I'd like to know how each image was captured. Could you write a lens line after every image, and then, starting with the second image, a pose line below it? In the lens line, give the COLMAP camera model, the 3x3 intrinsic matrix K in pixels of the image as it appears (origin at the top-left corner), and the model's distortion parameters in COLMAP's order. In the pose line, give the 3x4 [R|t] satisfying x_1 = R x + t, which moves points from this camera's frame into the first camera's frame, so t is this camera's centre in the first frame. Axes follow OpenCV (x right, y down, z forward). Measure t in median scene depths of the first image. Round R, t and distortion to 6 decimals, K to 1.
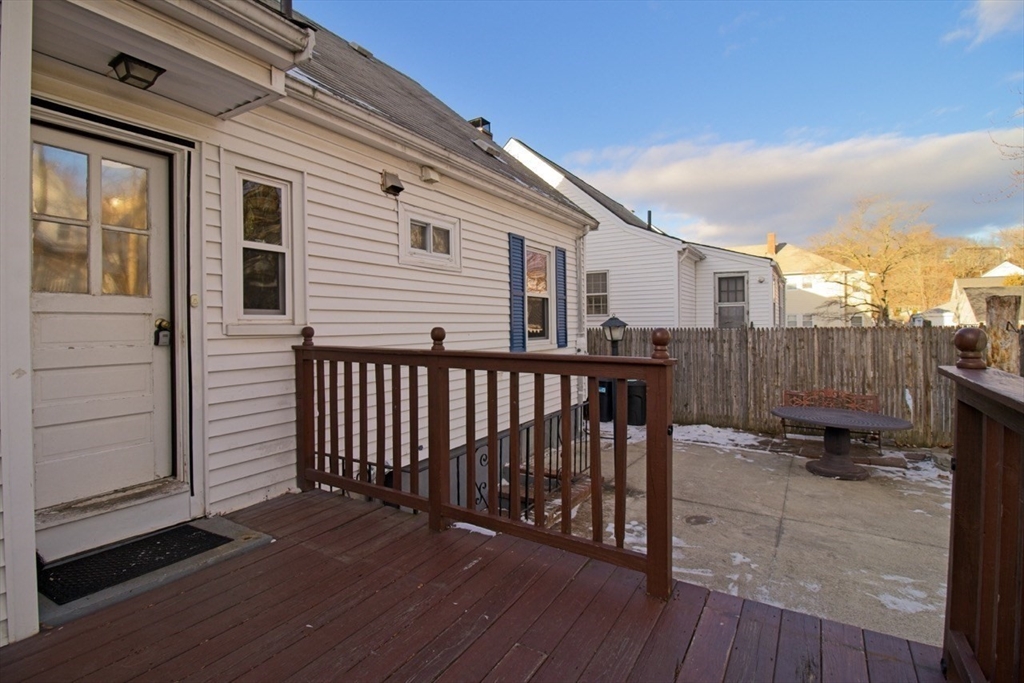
lens RADIAL K [[488.3, 0, 511.7], [0, 488.3, 328.1], [0, 0, 1]] dist [0.003093, -0.014188]
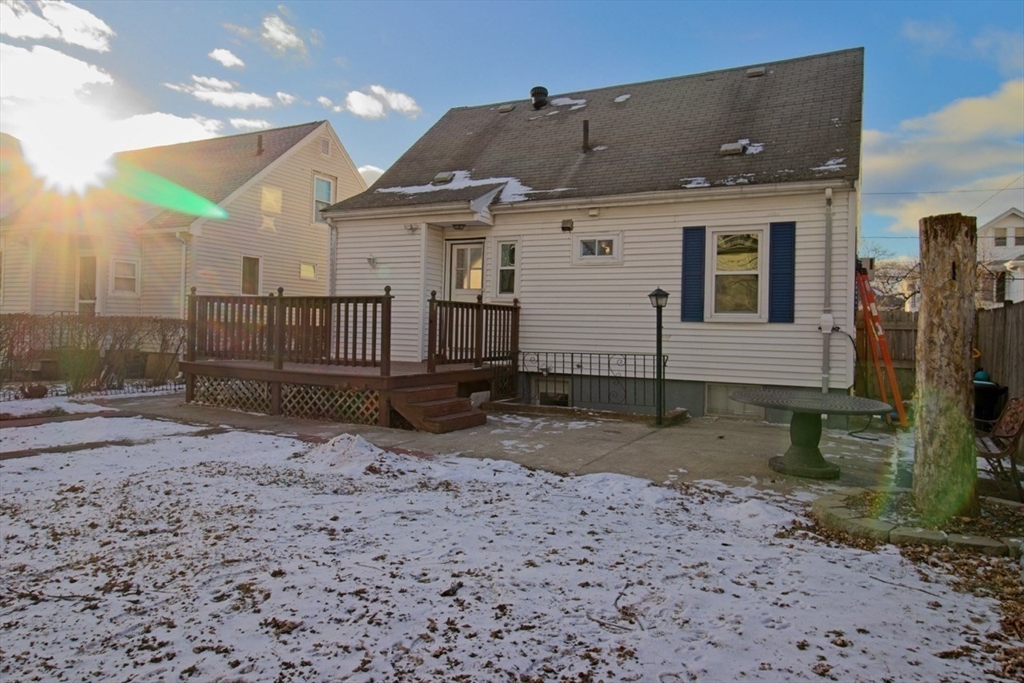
lens RADIAL K [[663.6, 0, 514.3], [0, 663.6, 335.1], [0, 0, 1]] dist [-0.002093, -0.002899]
pose [[0.075218, 0.020629, -0.996954, 1.790285], [-0.032827, 0.999295, 0.018201, 0.074622], [0.996627, 0.031358, 0.075843, 0.454696]]
